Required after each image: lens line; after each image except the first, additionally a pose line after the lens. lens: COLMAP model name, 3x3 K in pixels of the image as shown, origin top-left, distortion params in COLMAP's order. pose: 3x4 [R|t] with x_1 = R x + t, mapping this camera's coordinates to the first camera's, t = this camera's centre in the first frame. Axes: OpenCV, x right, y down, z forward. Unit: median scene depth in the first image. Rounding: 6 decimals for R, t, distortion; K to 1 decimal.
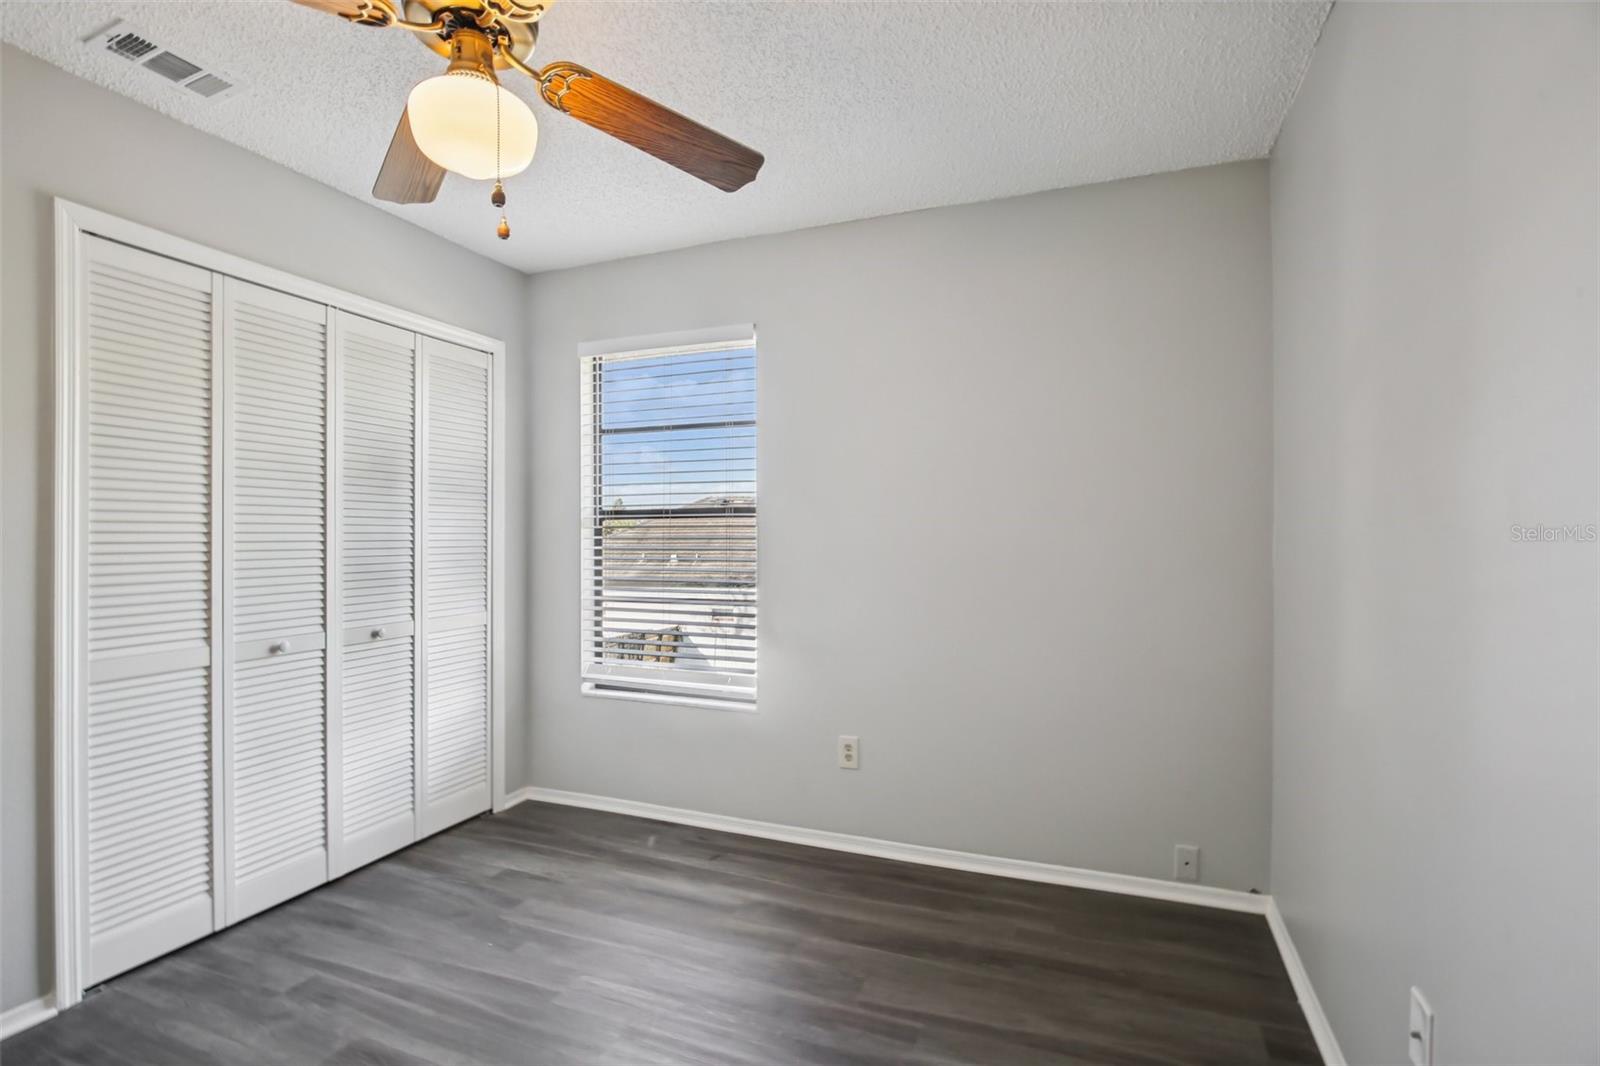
lens RADIAL K [[746.6, 0, 796.3], [0, 746.6, 516.6], [0, 0, 1]] dist [-0.019636, 0.000476]
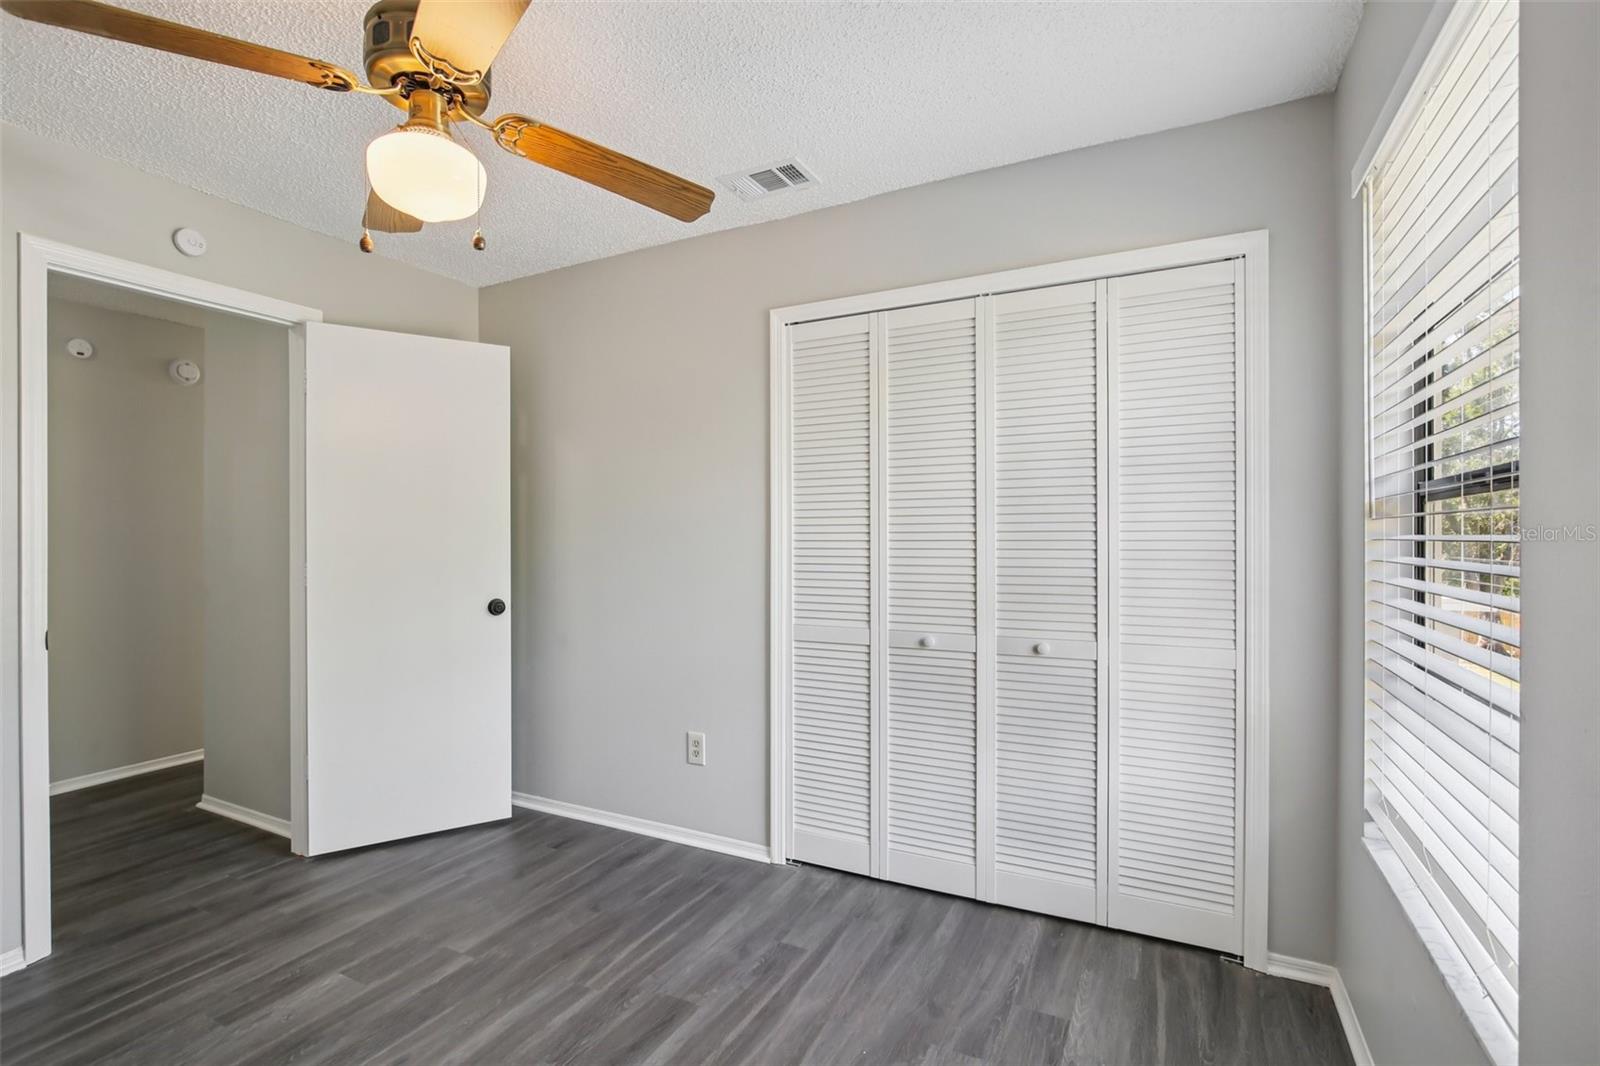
lens RADIAL K [[728.0, 0, 835.1], [0, 728.0, 516.3], [0, 0, 1]] dist [0.018623, 0.000388]
pose [[-0.053485, -0.024274, -0.998274, 0.352757], [0.028605, 0.999257, -0.025831, 0.022549], [0.998159, -0.029937, -0.052751, 0.942043]]
